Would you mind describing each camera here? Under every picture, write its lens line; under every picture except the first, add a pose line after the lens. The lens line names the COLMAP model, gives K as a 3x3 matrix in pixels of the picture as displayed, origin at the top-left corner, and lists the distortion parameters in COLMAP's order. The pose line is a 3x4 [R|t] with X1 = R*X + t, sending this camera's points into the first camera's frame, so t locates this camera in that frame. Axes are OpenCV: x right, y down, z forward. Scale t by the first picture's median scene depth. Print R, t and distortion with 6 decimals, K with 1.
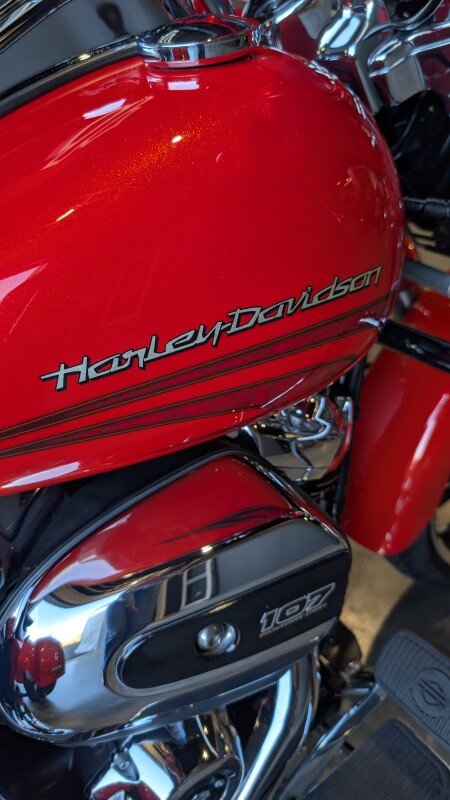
lens RADIAL K [[614.6, 0, 225.0], [0, 614.6, 400.0], [0, 0, 1]] dist [0.029623, 0.002642]
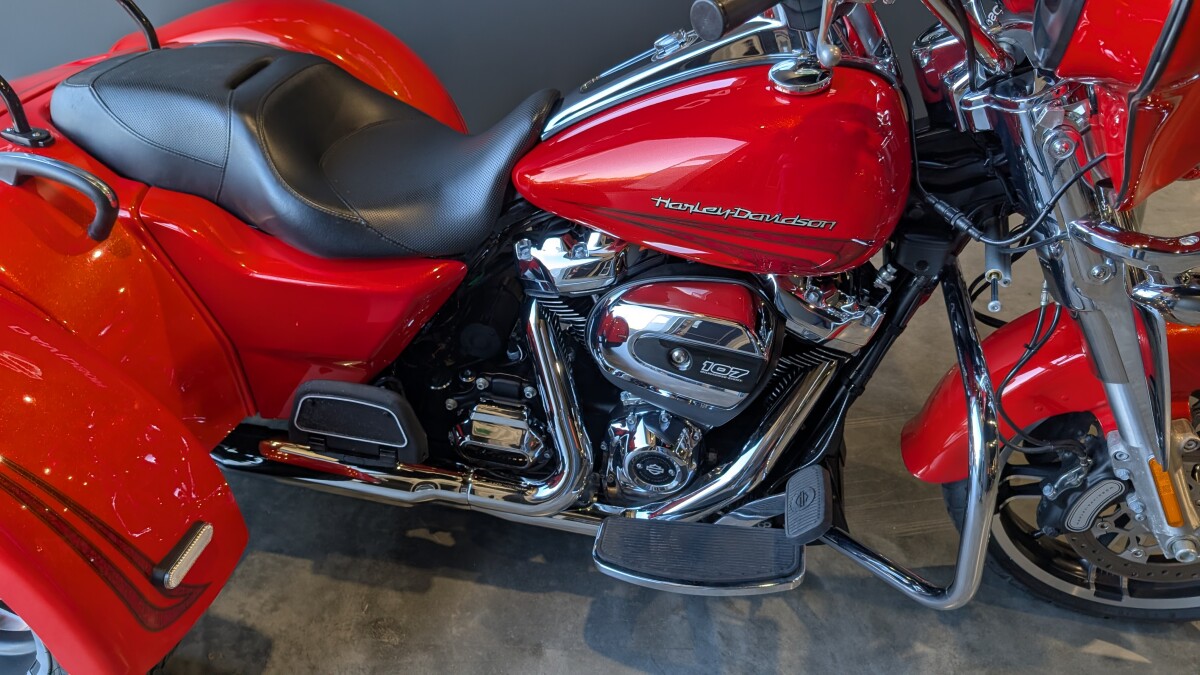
lens RADIAL K [[921.9, 0, 599.7], [0, 921.9, 287.1], [0, 0, 1]] dist [0.029623, 0.002642]
pose [[0.711540, 0.470095, -0.522228, 1.184815], [-0.431759, 0.878879, 0.202868, -0.279333], [0.554342, 0.081128, 0.828325, -1.513072]]
